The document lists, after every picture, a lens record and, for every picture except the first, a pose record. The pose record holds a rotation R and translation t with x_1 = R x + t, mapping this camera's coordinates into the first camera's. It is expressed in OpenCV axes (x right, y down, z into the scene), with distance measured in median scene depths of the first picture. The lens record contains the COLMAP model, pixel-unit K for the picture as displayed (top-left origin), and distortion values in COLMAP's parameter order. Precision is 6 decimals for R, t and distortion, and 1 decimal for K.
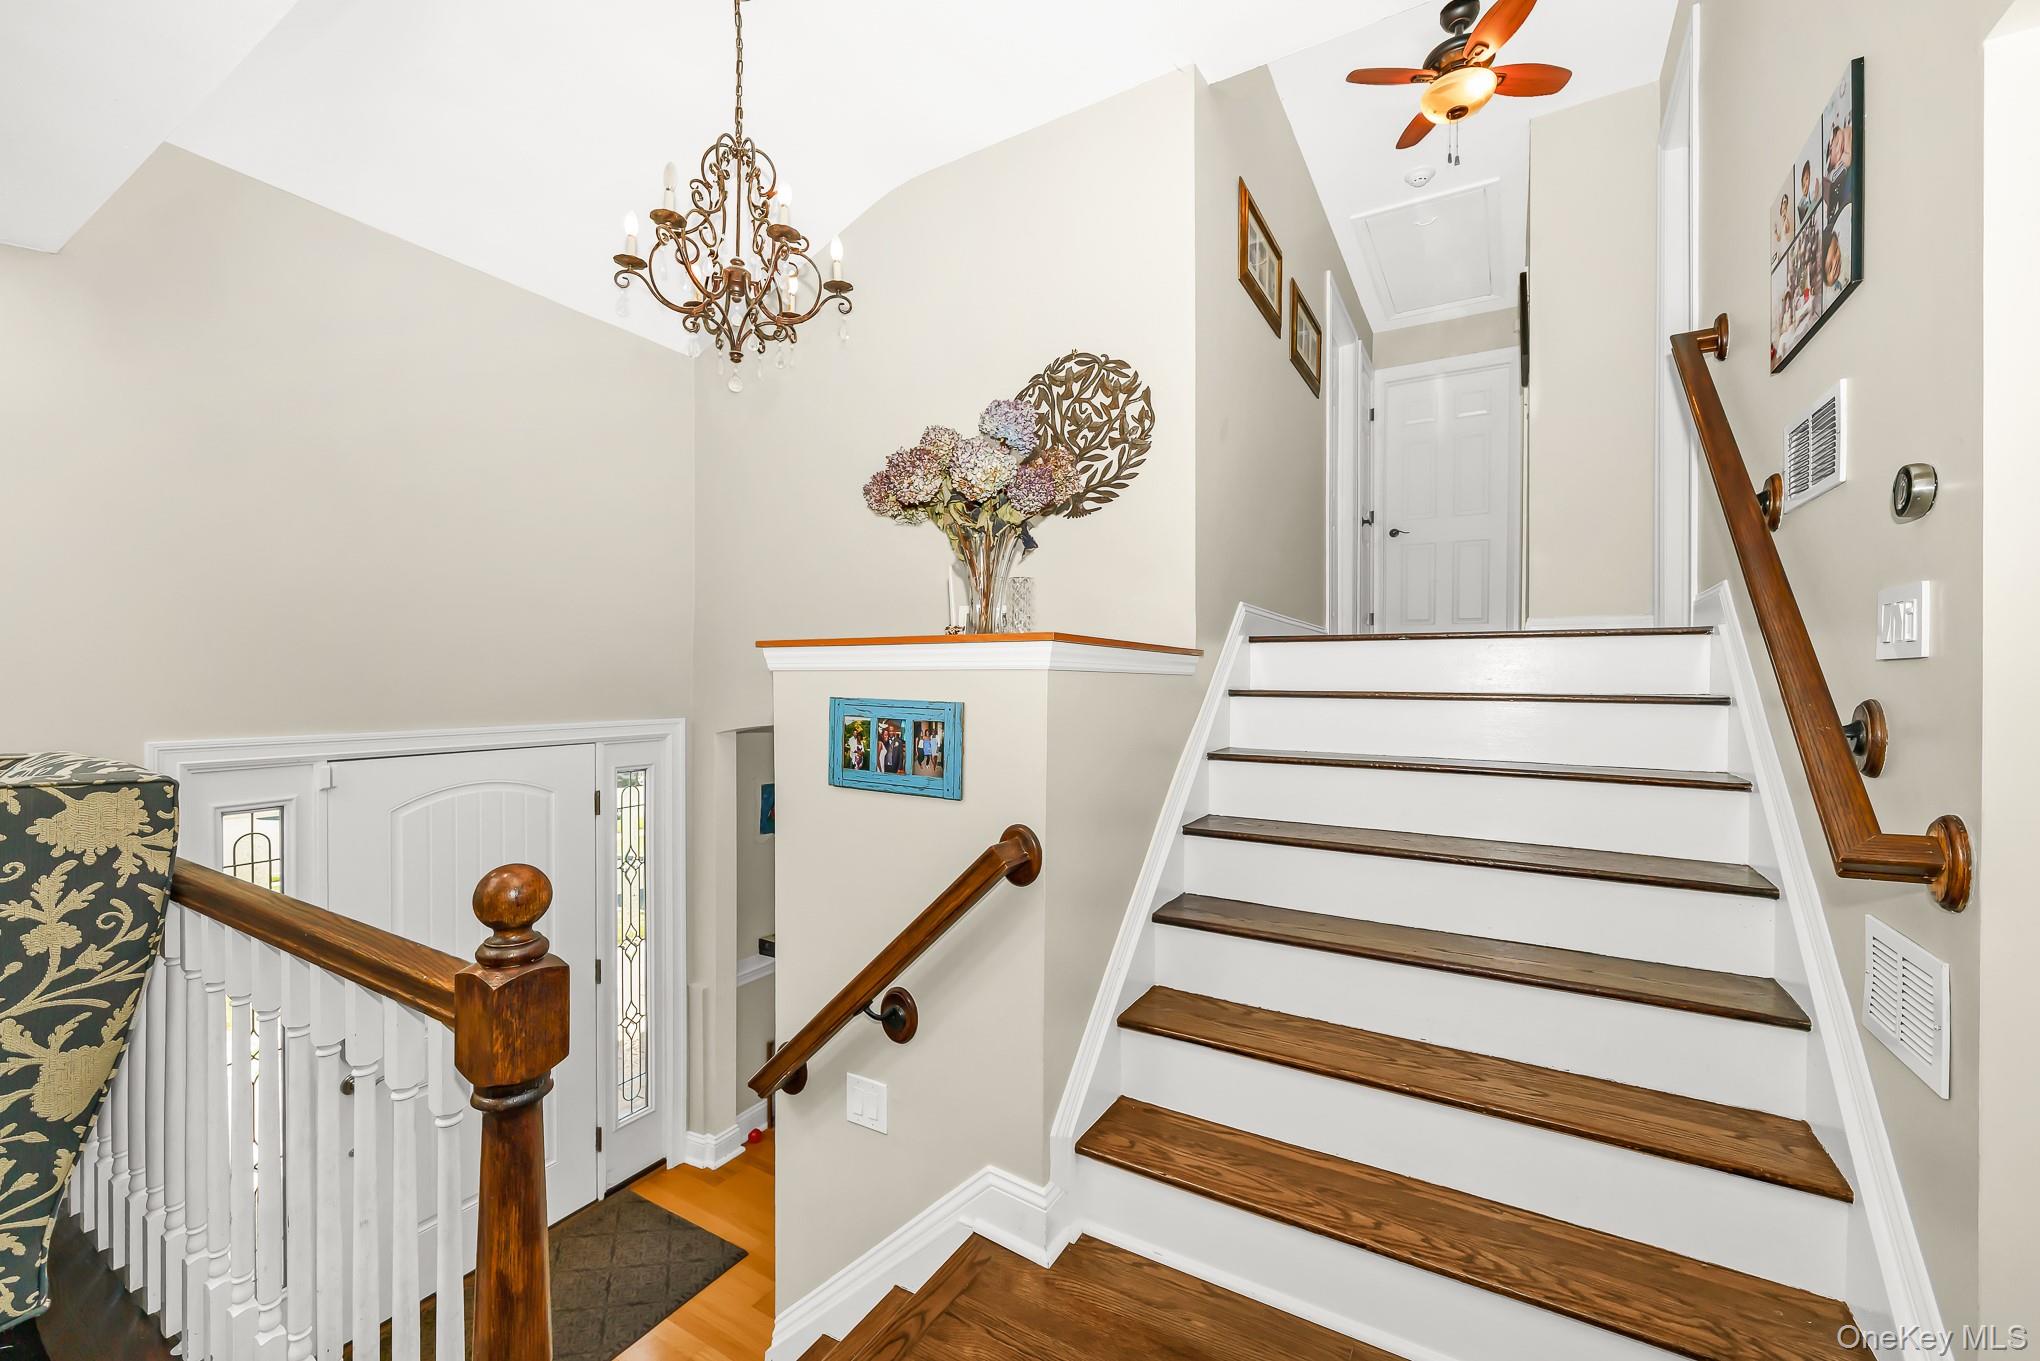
lens RADIAL K [[766.0, 0, 1079.8], [0, 766.0, 684.9], [0, 0, 1]] dist [0.001426, -0.000039]
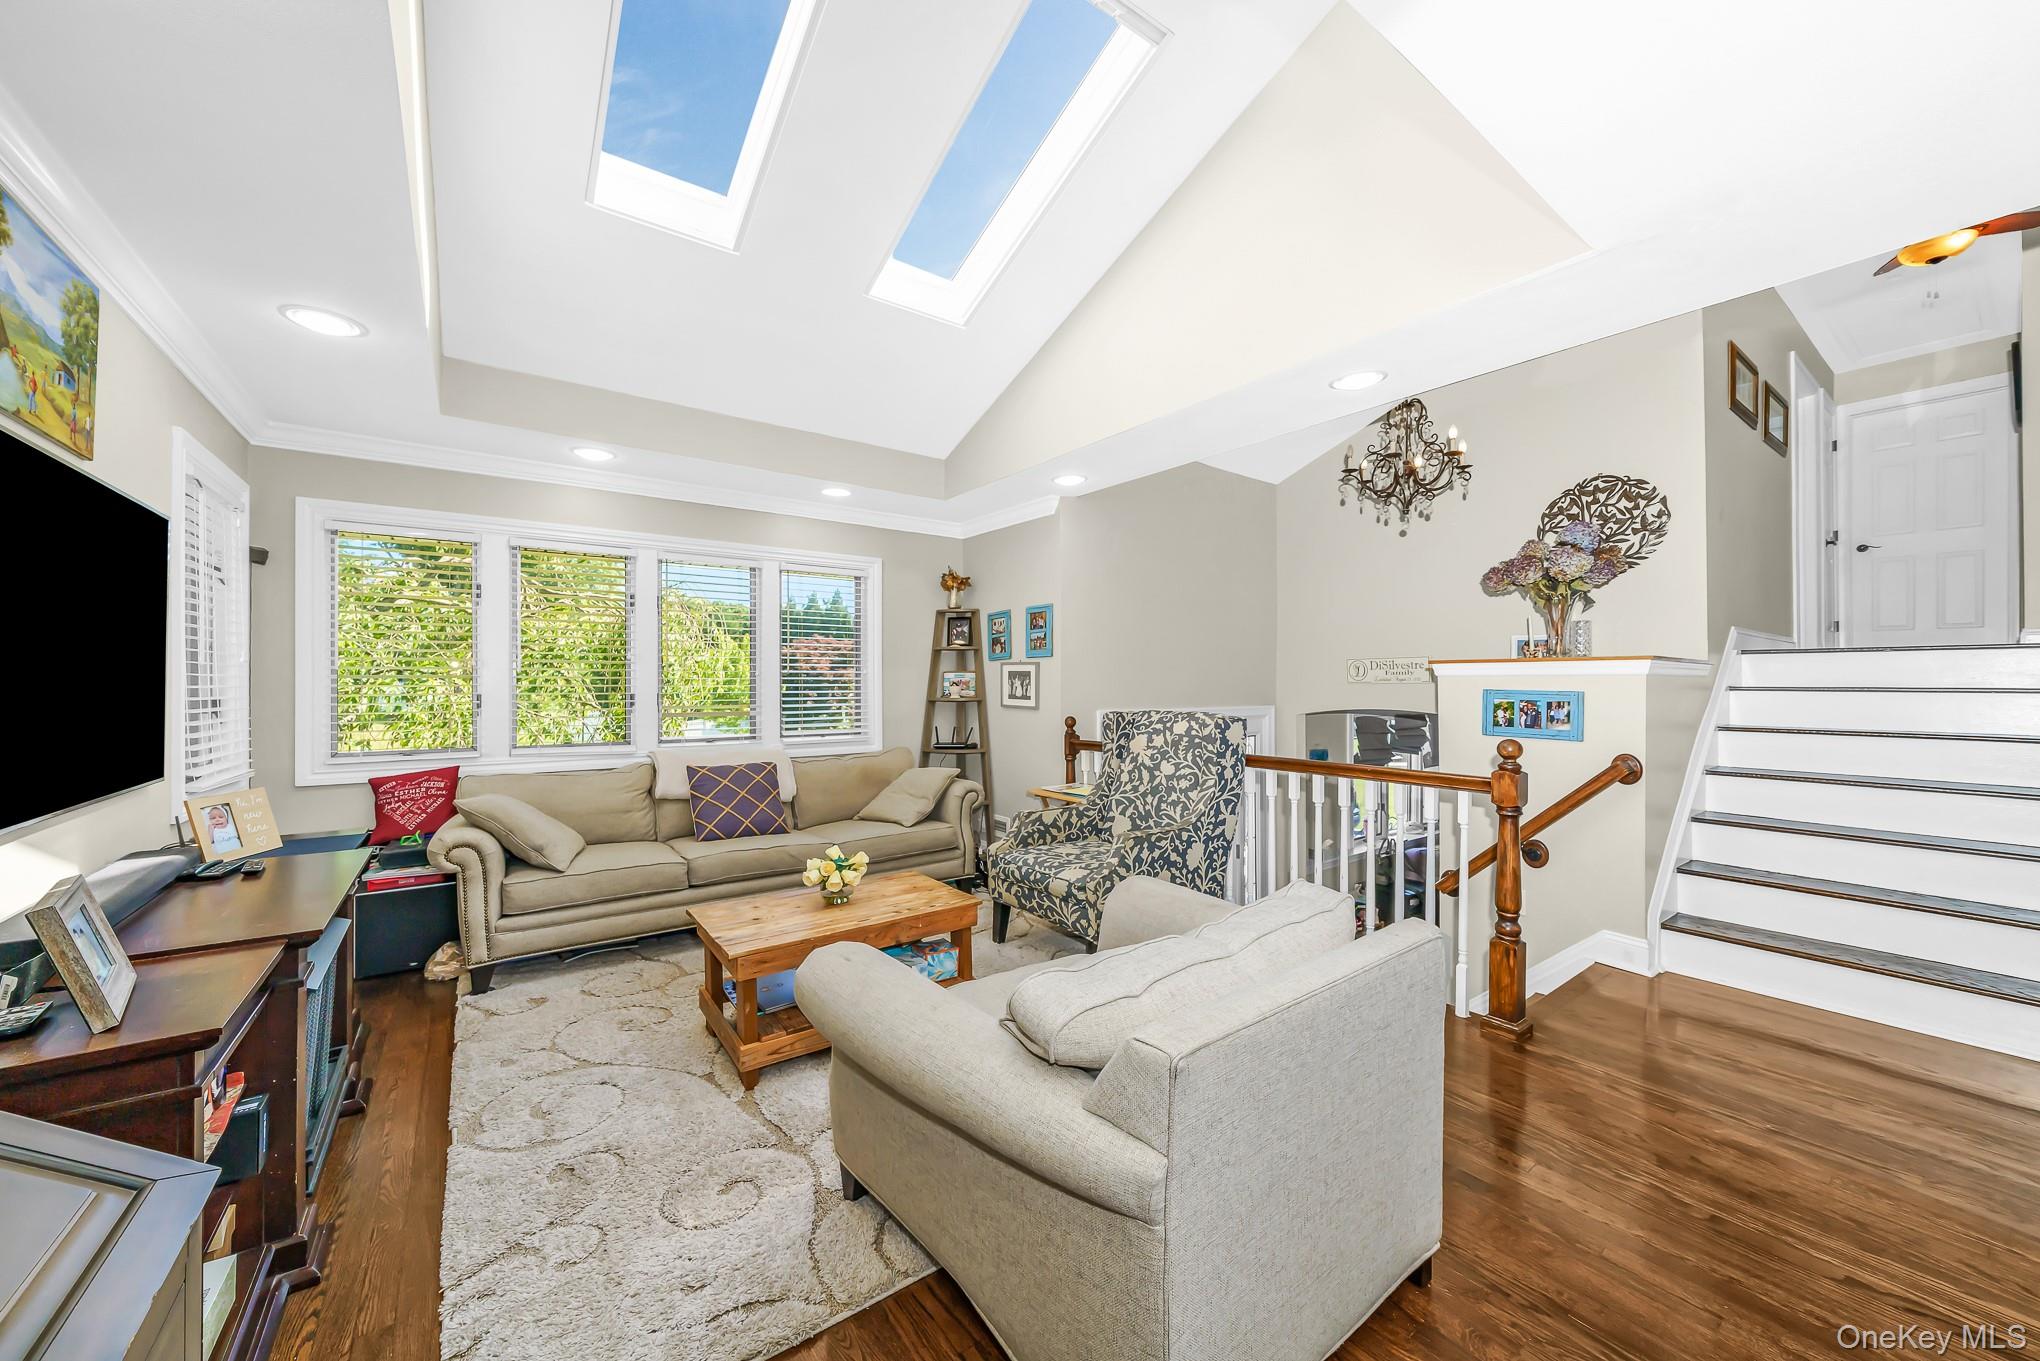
lens RADIAL K [[738.7, 0, 1042.4], [0, 738.7, 681.9], [0, 0, 1]] dist [-0.002101, -0.000190]
pose [[0.908579, -0.003501, -0.417698, -0.511179], [-0.000703, 0.999951, -0.009910, 0.015070], [0.417712, 0.009298, 0.908532, -1.056857]]
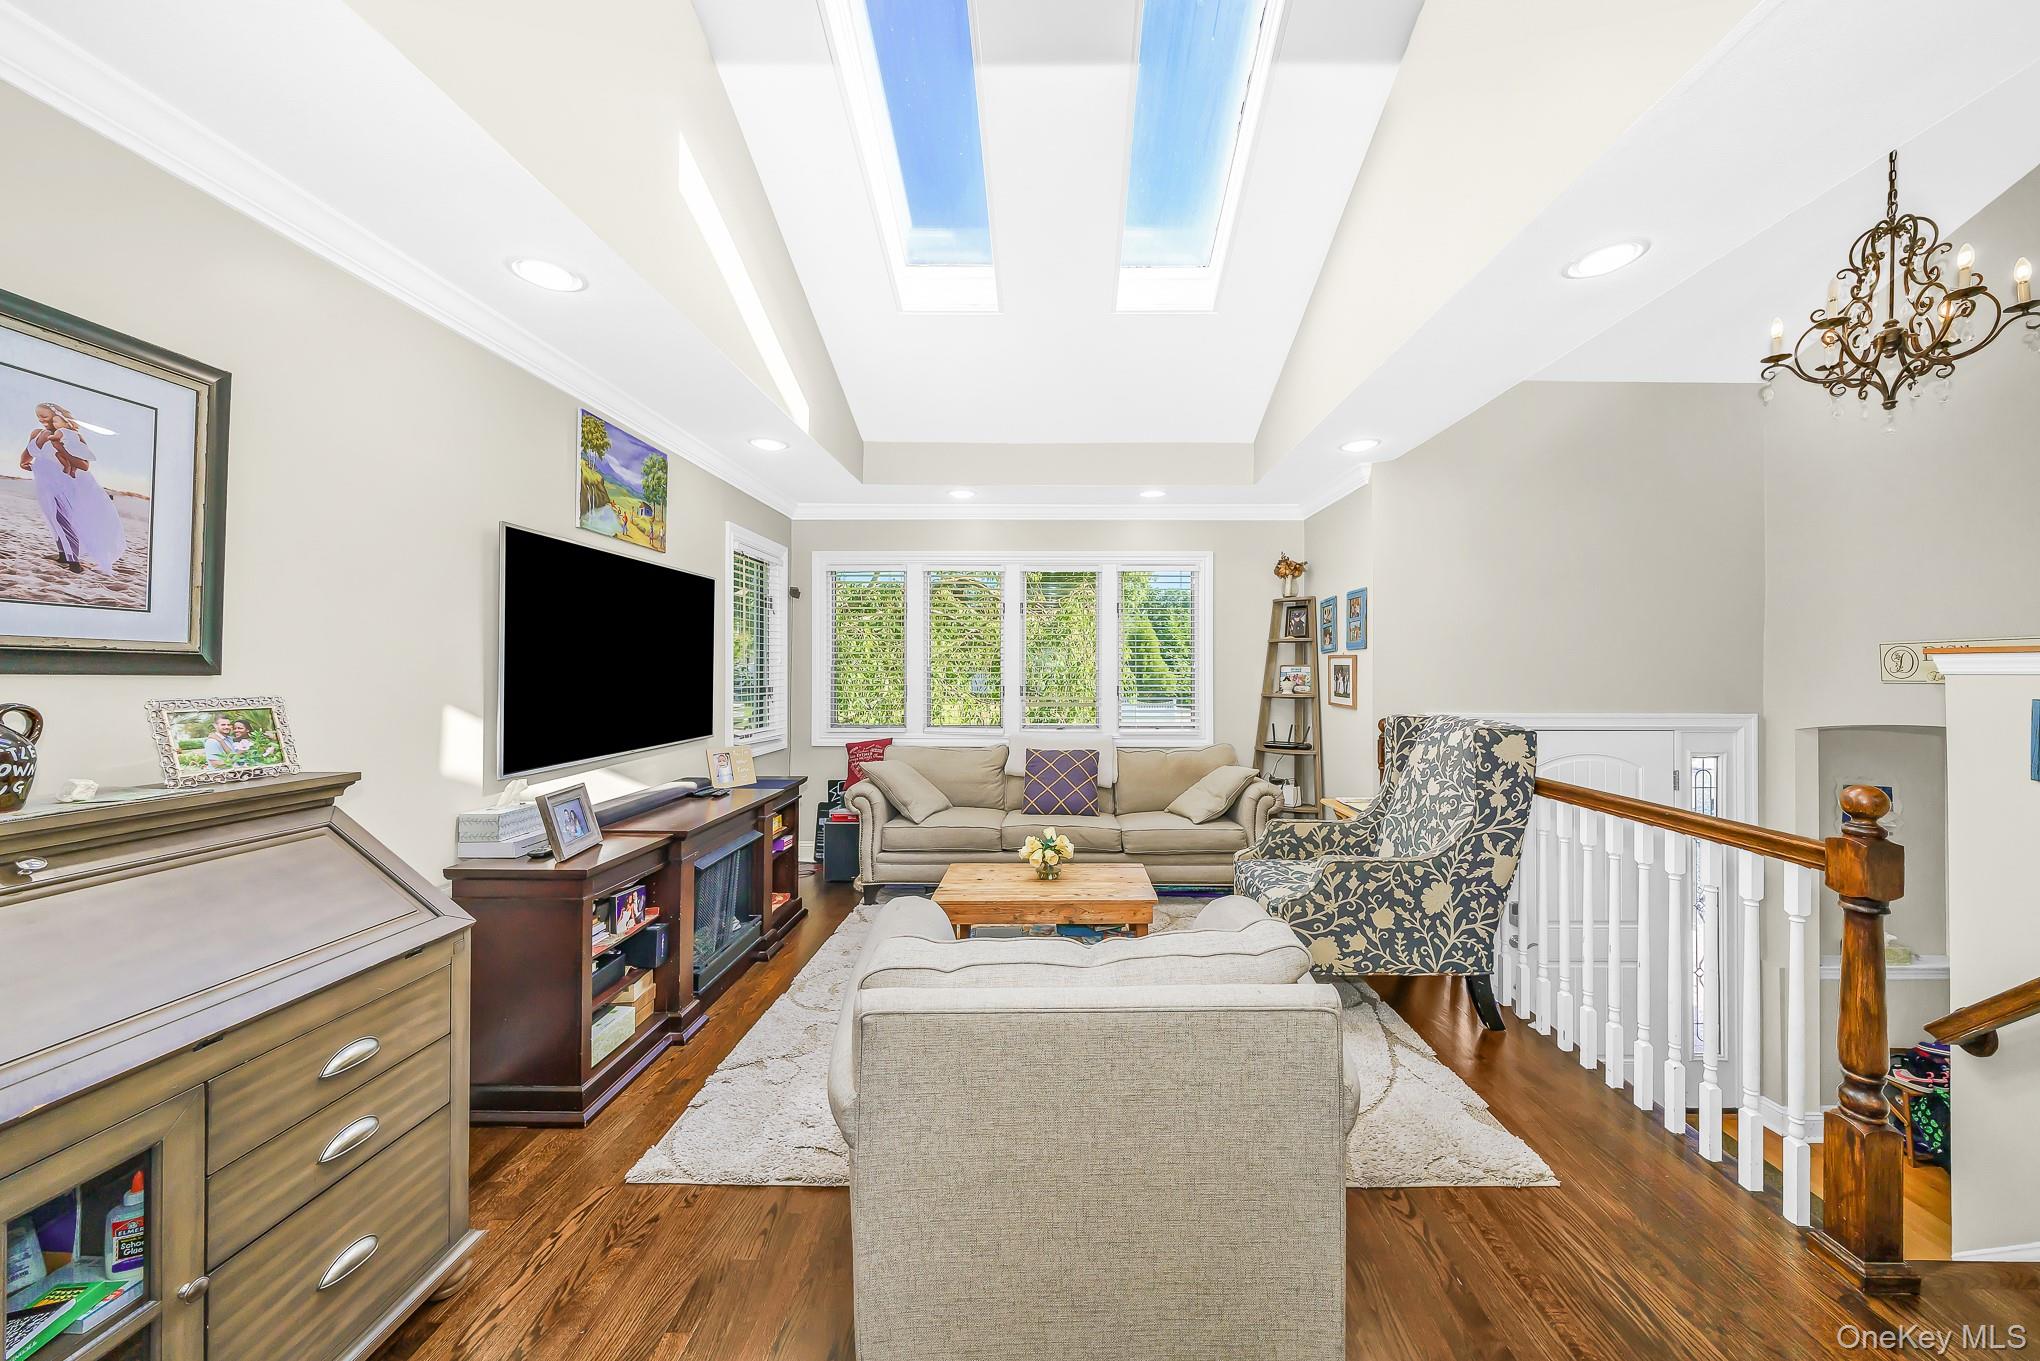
lens RADIAL K [[777.7, 0, 1043.0], [0, 777.7, 667.4], [0, 0, 1]] dist [-0.001228, 0.000119]
pose [[0.453904, -0.006542, -0.891027, 0.016119], [-0.005953, 0.999928, -0.010374, -0.008457], [0.891031, 0.010013, 0.453833, -0.694097]]
